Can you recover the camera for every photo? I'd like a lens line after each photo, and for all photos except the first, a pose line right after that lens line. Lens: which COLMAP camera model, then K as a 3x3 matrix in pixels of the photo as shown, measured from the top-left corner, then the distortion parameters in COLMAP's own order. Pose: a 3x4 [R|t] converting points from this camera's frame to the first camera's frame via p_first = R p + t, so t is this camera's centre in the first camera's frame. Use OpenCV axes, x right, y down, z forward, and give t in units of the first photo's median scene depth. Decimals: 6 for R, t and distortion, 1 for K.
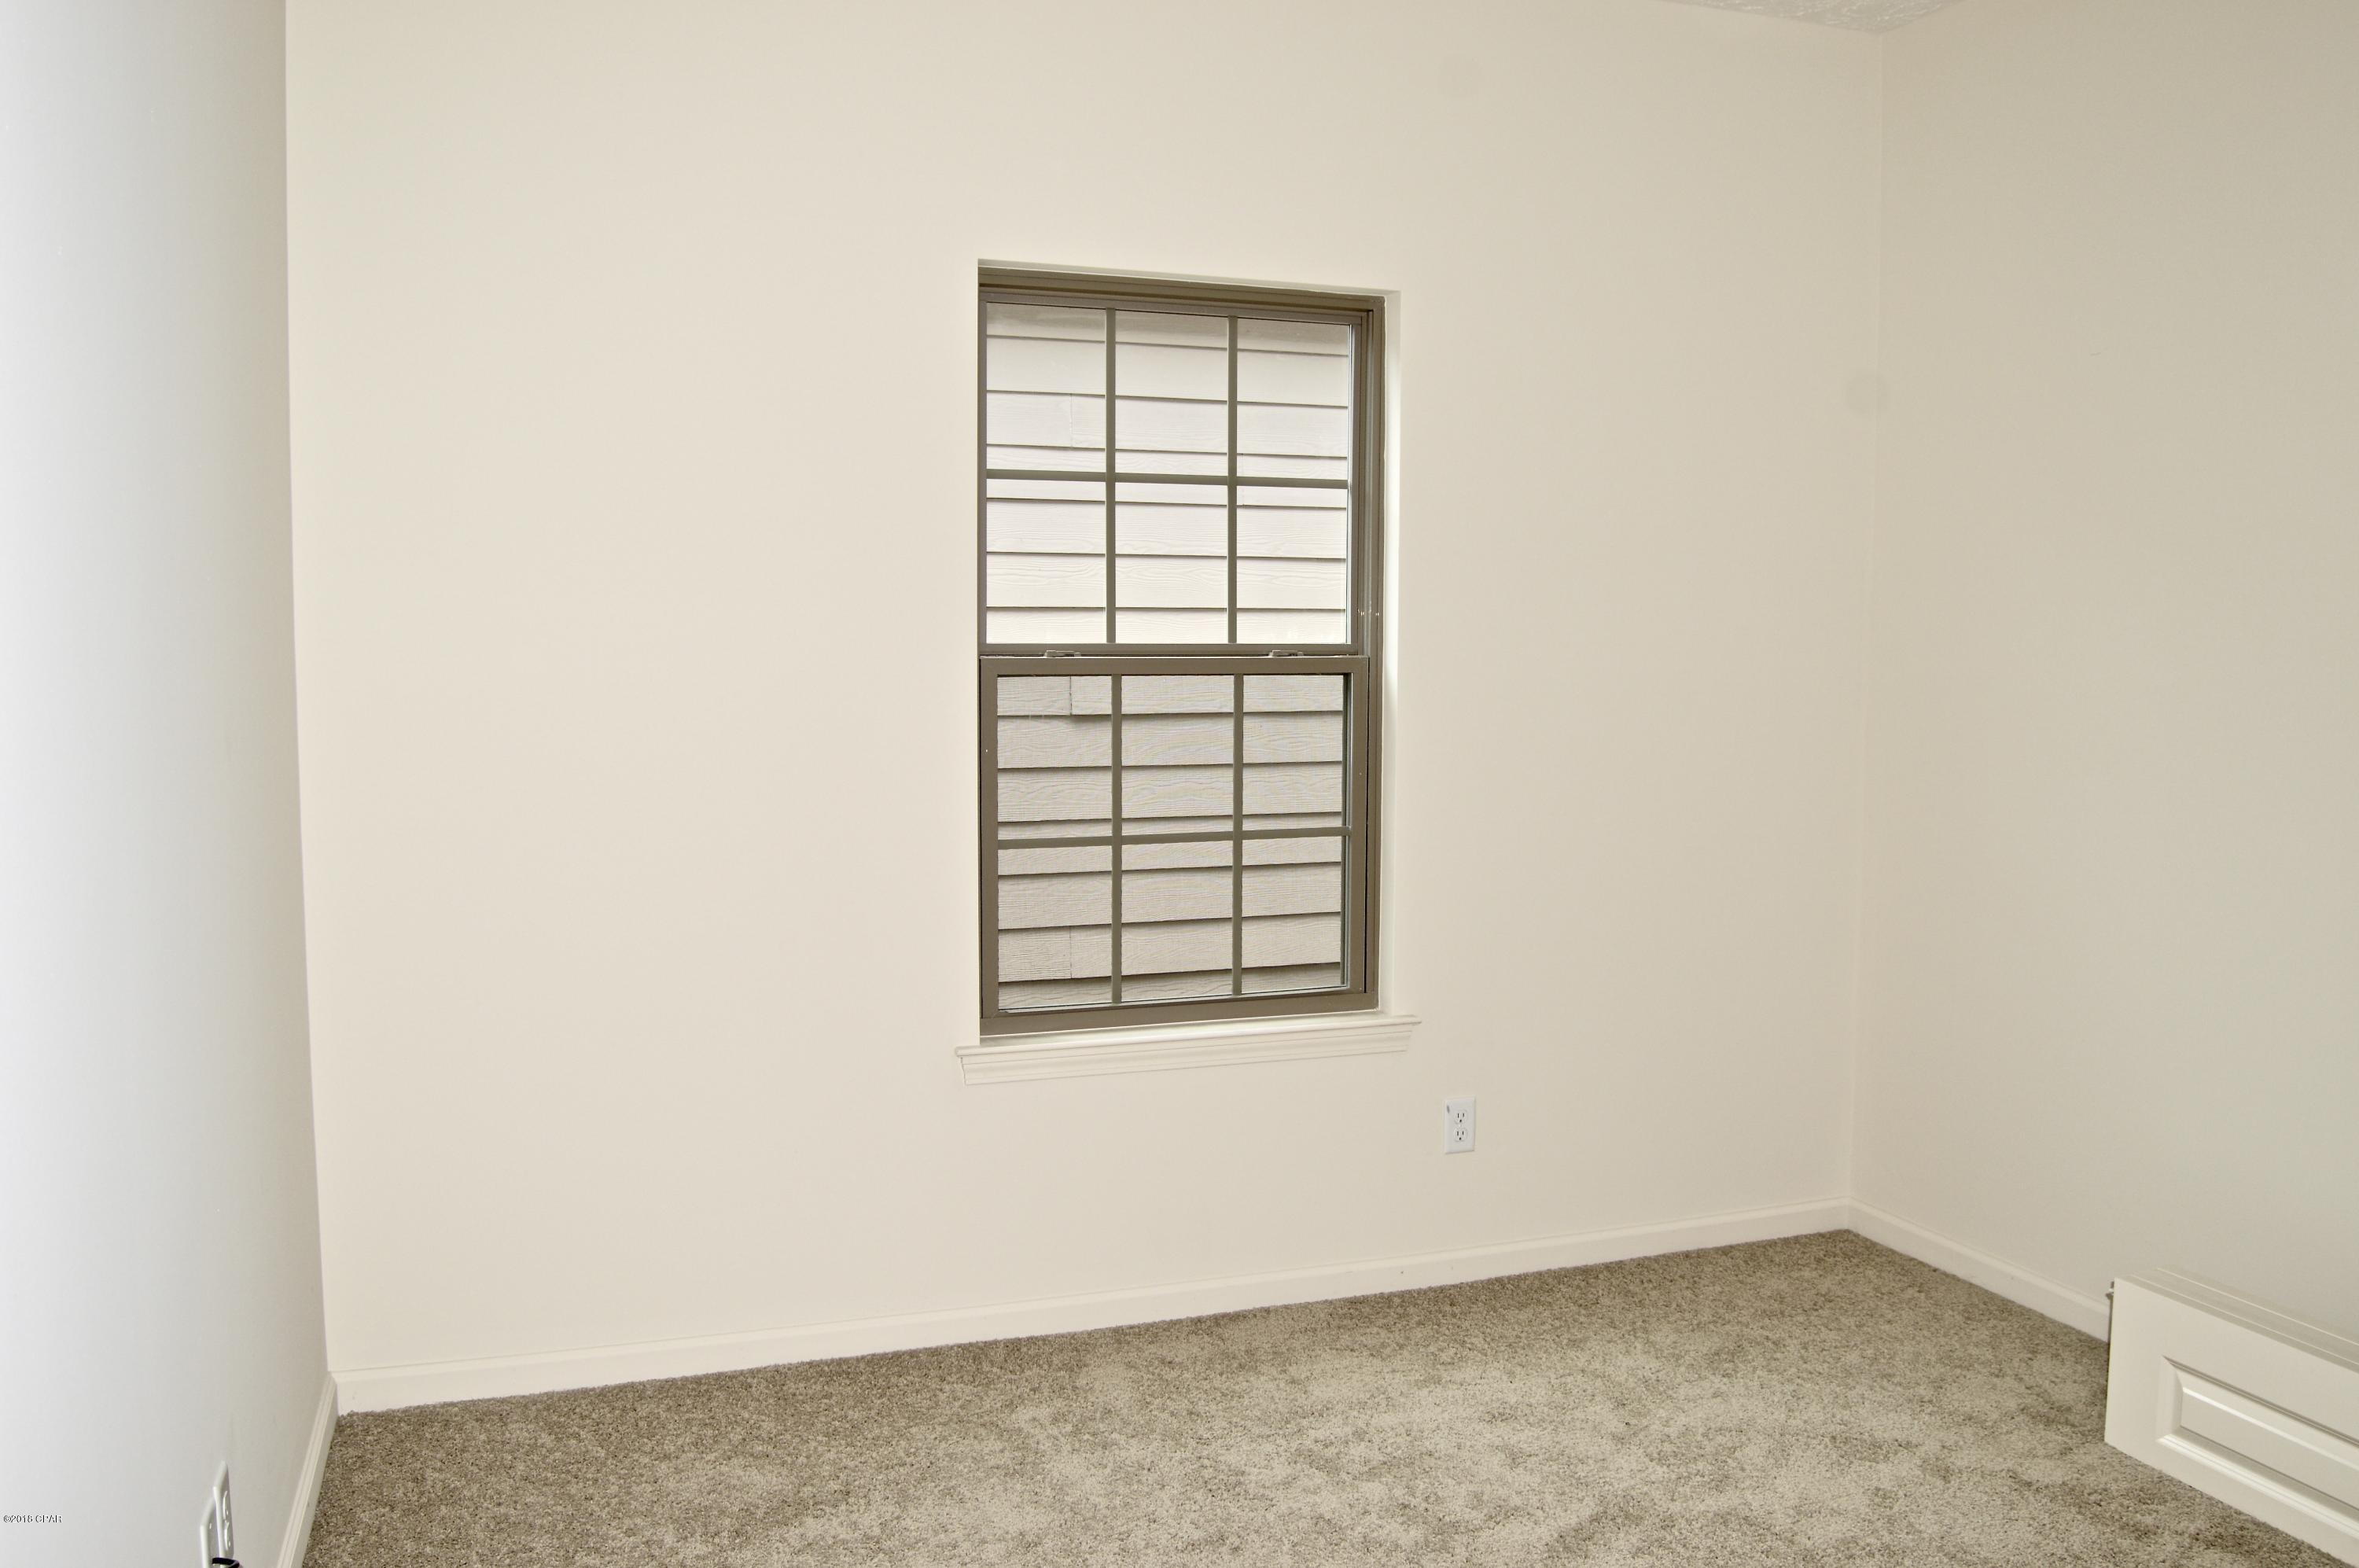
lens RADIAL K [[1927.0, 0, 1175.3], [0, 1927.0, 828.7], [0, 0, 1]] dist [-0.008400, -0.000577]
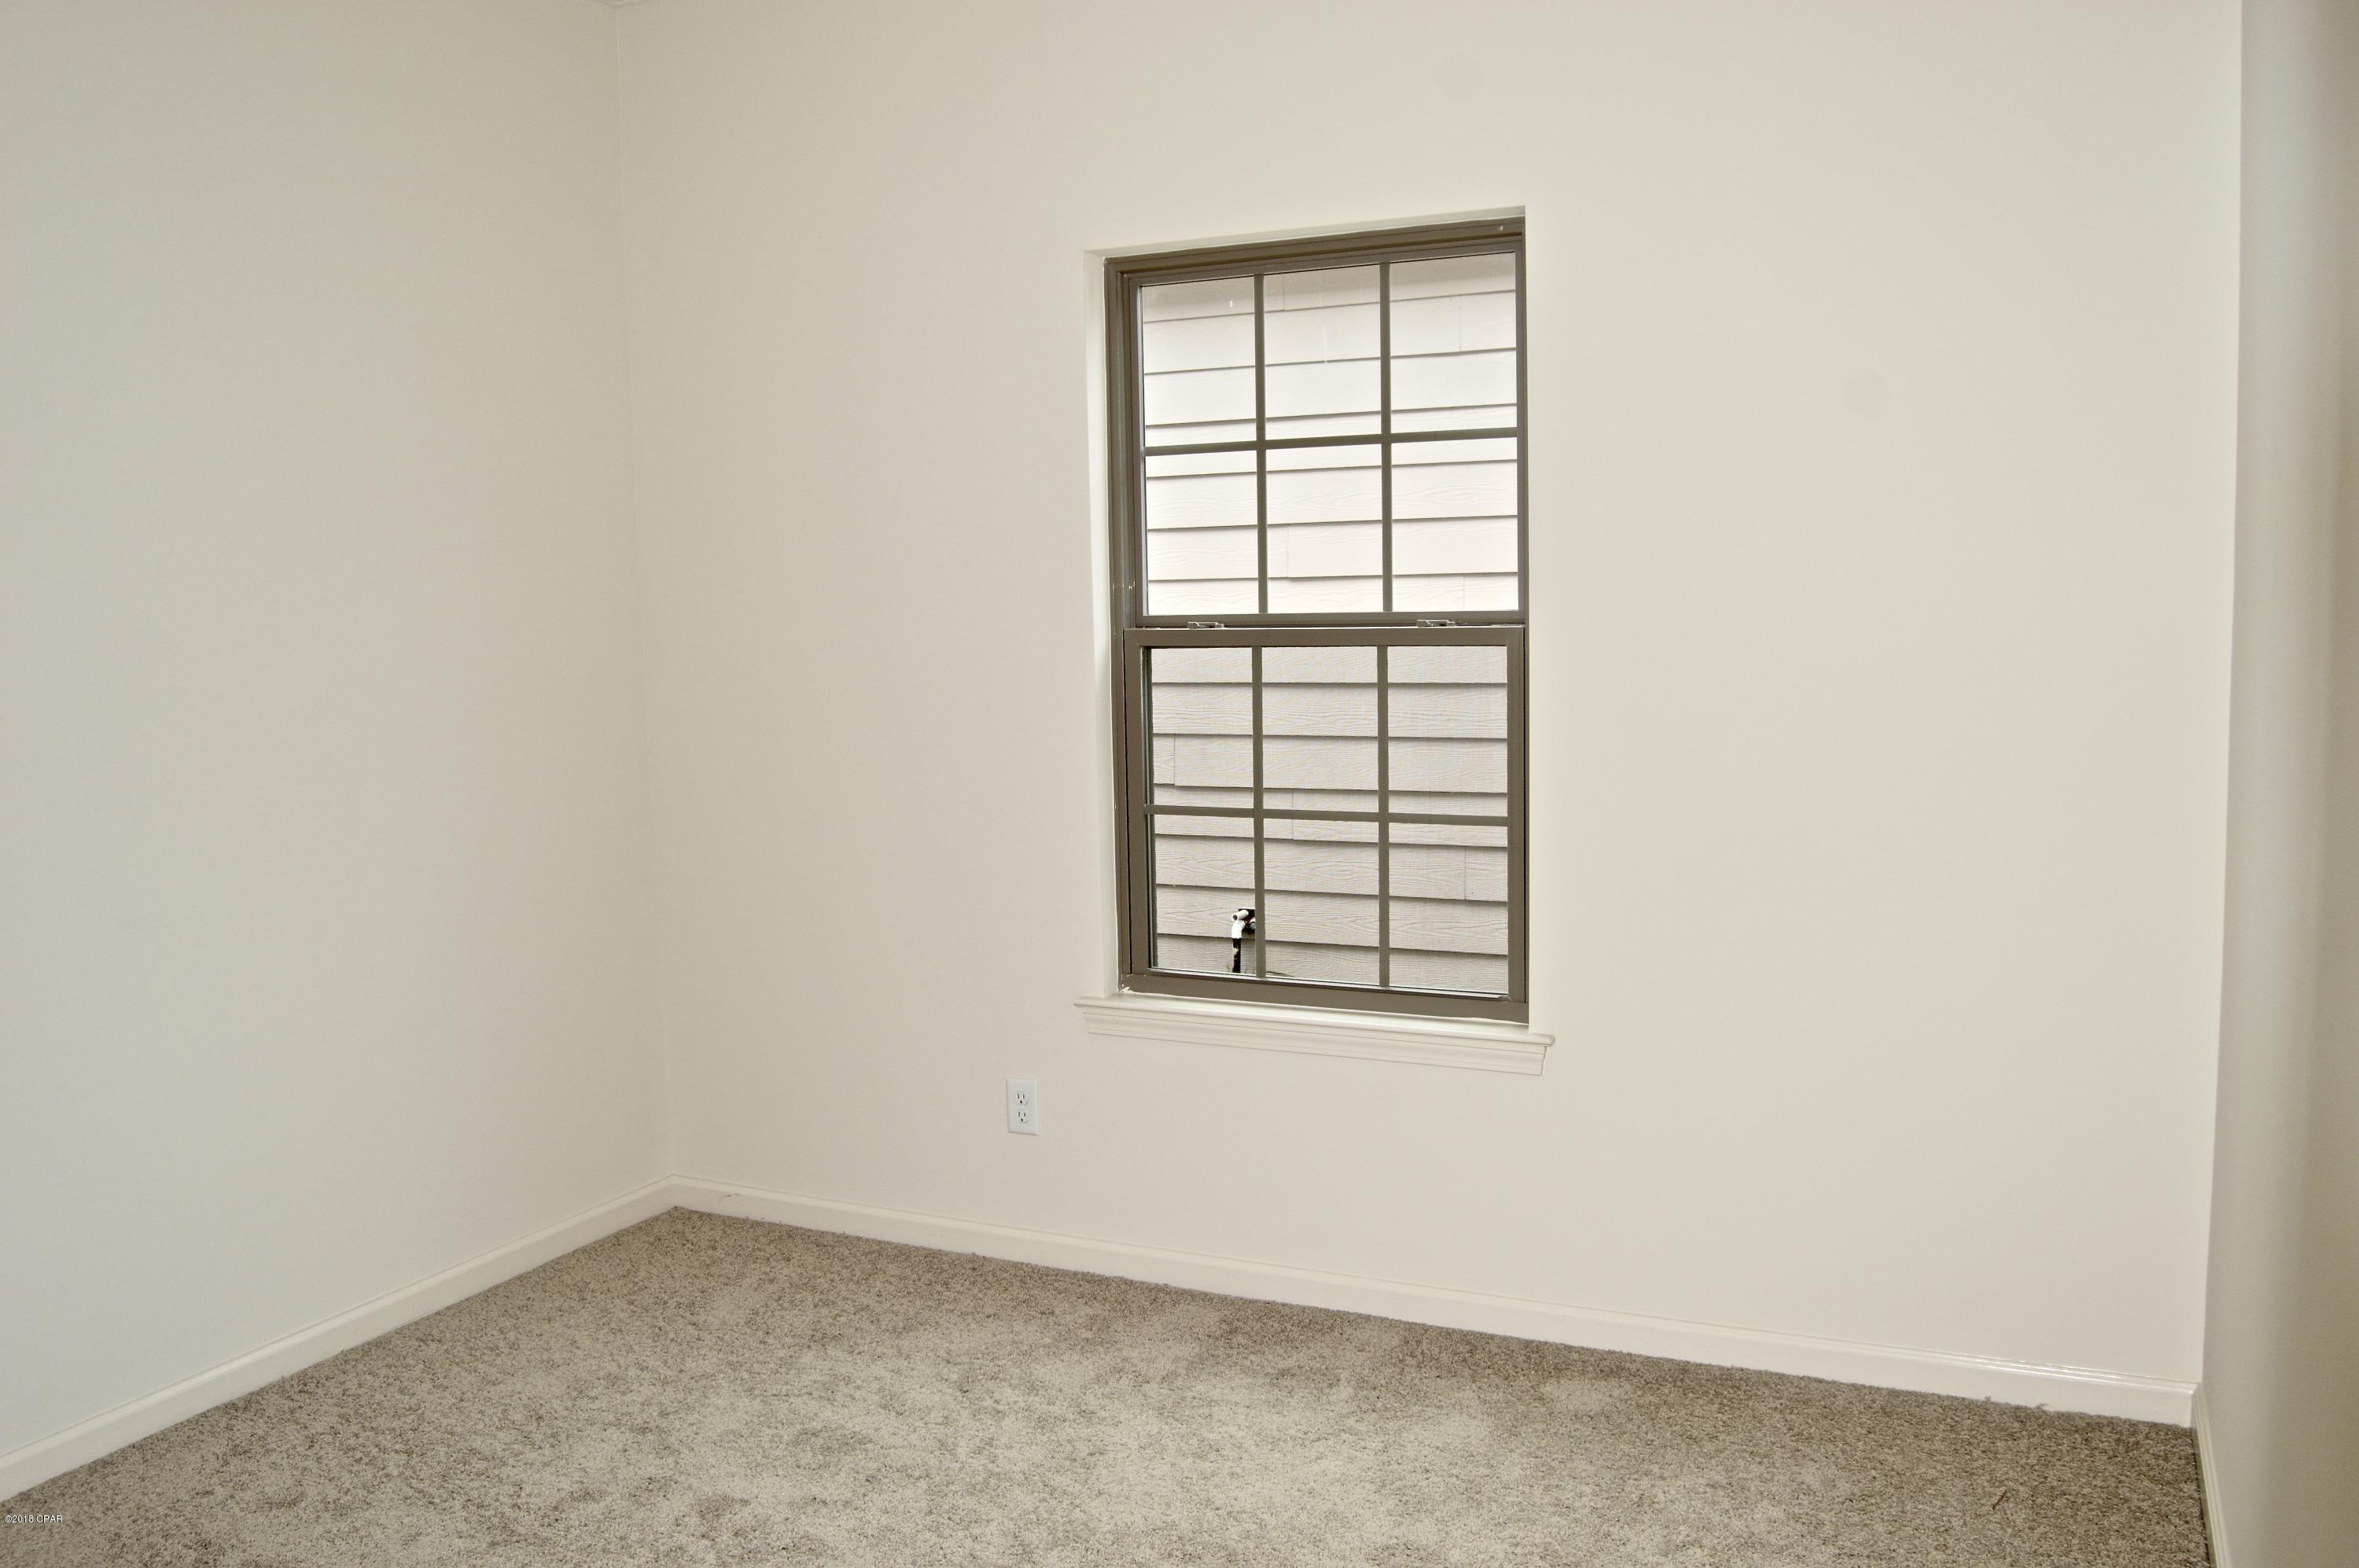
lens RADIAL K [[1983.8, 0, 1179.5], [0, 1983.8, 784.0], [0, 0, 1]] dist [0.086108, -0.000015]
pose [[0.722253, 0.047001, -0.690031, 0.640182], [-0.048451, 0.998676, 0.017310, -0.022847], [0.689930, 0.020930, 0.723573, 0.221549]]
